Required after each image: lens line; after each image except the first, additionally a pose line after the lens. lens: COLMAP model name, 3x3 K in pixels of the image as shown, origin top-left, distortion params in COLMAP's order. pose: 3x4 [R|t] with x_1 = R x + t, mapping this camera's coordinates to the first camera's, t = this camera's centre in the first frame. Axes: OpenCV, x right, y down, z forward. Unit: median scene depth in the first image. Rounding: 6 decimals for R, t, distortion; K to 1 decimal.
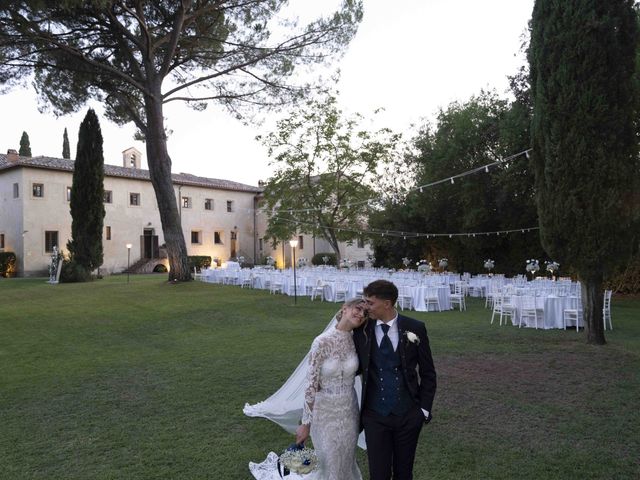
lens RADIAL K [[548.0, 0, 320.0], [0, 548.0, 240.0], [0, 0, 1]] dist [0.008066, 0.002978]
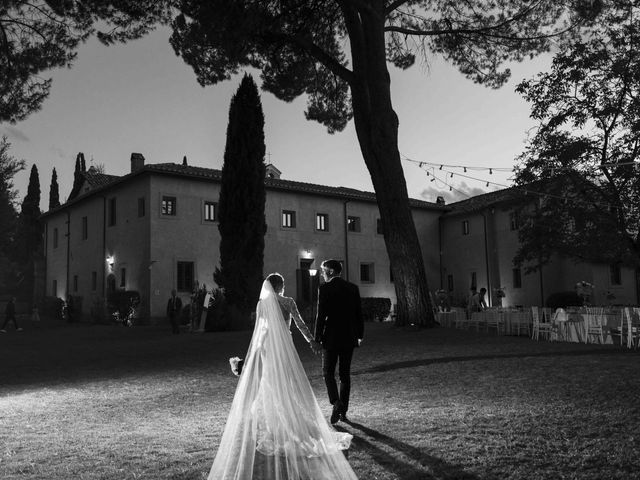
lens RADIAL K [[636.3, 0, 315.8], [0, 636.3, 243.8], [0, 0, 1]] dist [0.005888, -0.003738]
pose [[0.976537, -0.024398, -0.213963, -0.173489], [0.008501, 0.997155, -0.074904, 0.030409], [0.215181, 0.071328, 0.973966, 0.267824]]
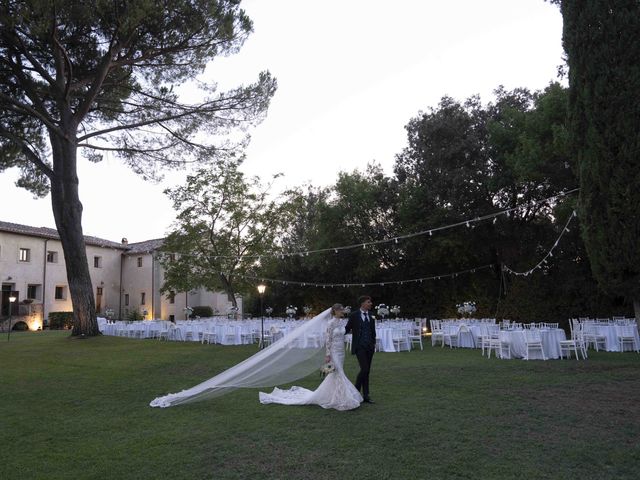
lens RADIAL K [[461.1, 0, 320.0], [0, 461.1, 240.0], [0, 0, 1]] dist [0.003106, 0.000541]
pose [[0.935175, 0.032053, 0.352732, -0.134881], [0.012002, 0.992457, -0.122004, 0.011457], [-0.353982, 0.118328, 0.927736, 0.101307]]
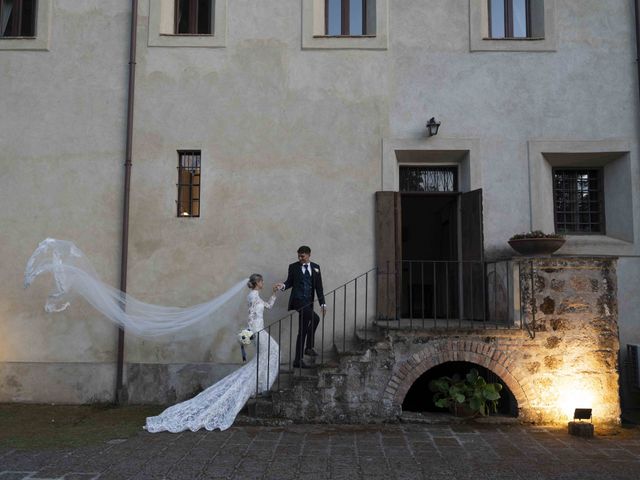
lens RADIAL K [[548.0, 0, 320.0], [0, 548.0, 240.0], [0, 0, 1]] dist [0.008066, 0.002978]
pose [[0.595570, -0.055685, -0.801371, -0.266950], [0.011423, 0.998081, -0.060864, 0.026727], [0.803222, 0.027095, 0.595063, 1.223168]]
